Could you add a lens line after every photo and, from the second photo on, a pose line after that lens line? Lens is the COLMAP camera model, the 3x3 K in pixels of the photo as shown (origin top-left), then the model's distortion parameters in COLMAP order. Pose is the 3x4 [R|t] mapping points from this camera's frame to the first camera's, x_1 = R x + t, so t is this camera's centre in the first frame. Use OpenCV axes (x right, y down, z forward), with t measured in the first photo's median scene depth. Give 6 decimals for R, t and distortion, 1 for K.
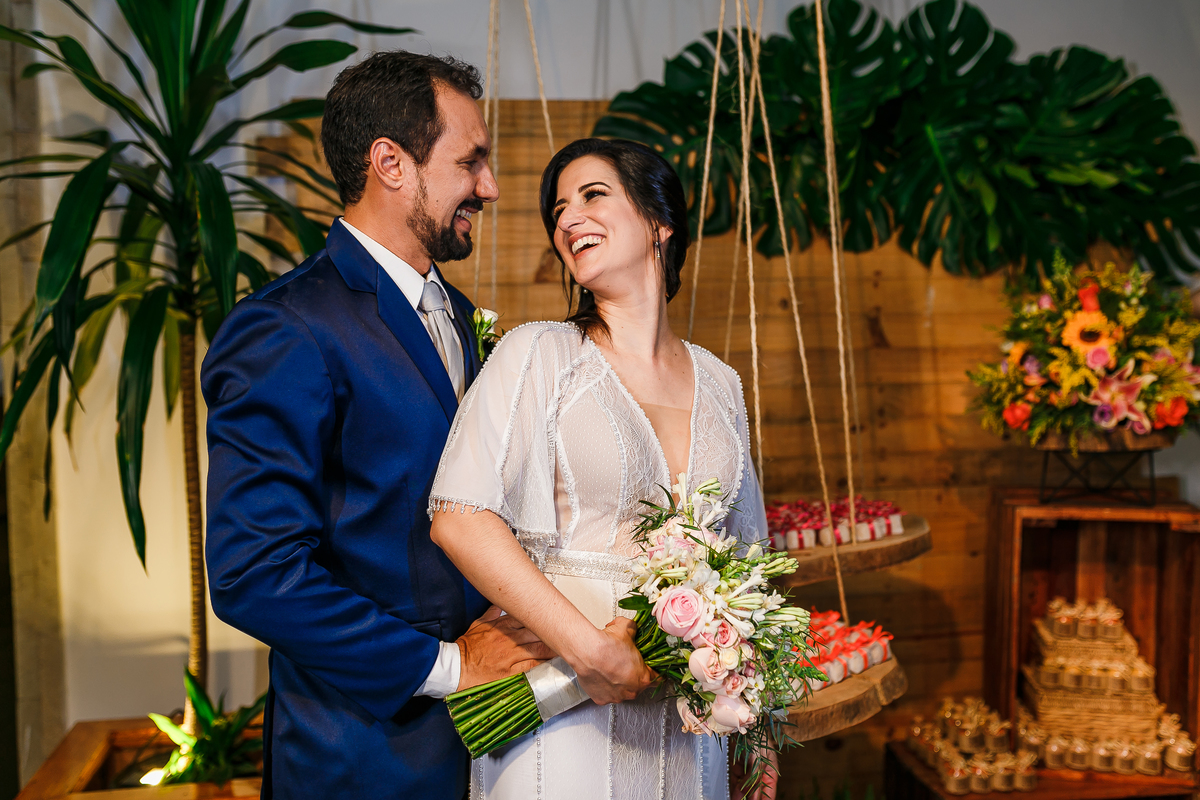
lens RADIAL K [[1197.1, 0, 598.8], [0, 1197.1, 393.6], [0, 0, 1]] dist [-0.011905, 0.000000]
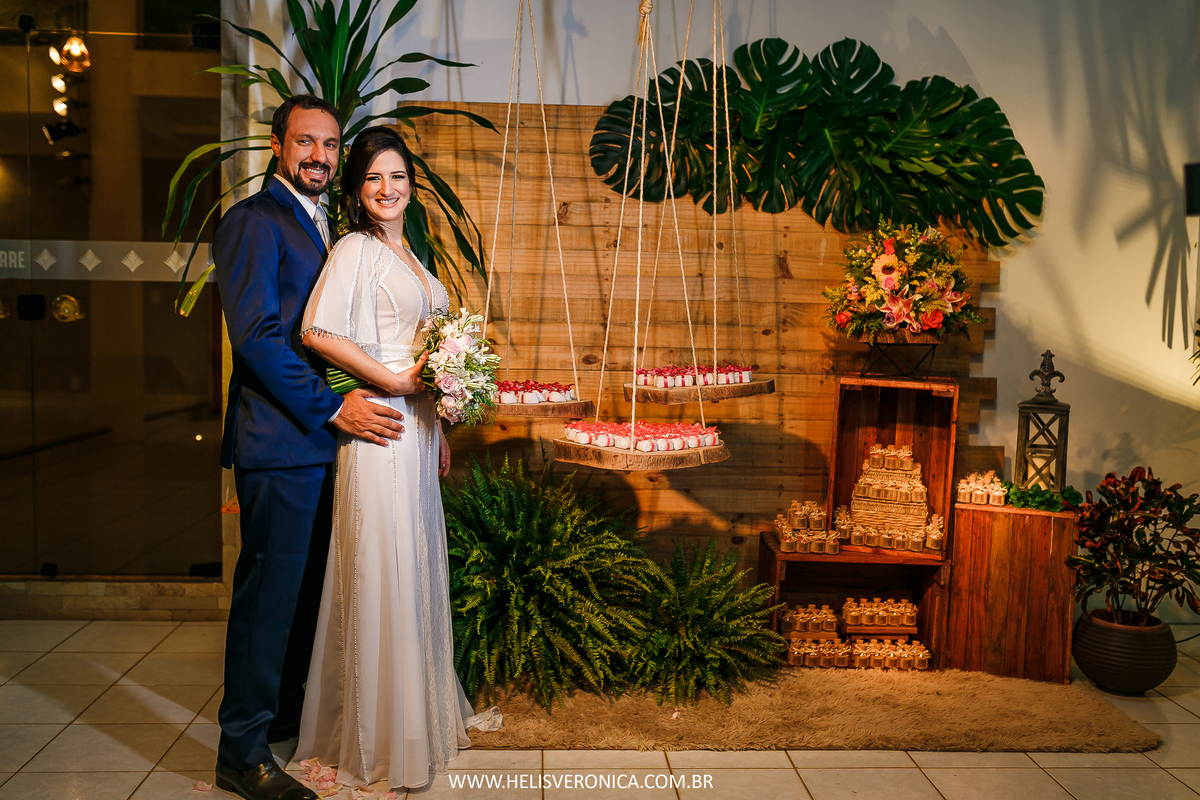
lens RADIAL K [[1197.1, 0, 605.0], [0, 1197.1, 406.0], [0, 0, 1]] dist [-0.011905, 0.000000]
pose [[0.992912, 0.053563, -0.106098, 0.203264], [-0.049341, 0.997897, 0.042028, 0.077871], [0.108127, -0.036495, 0.993467, -0.574582]]
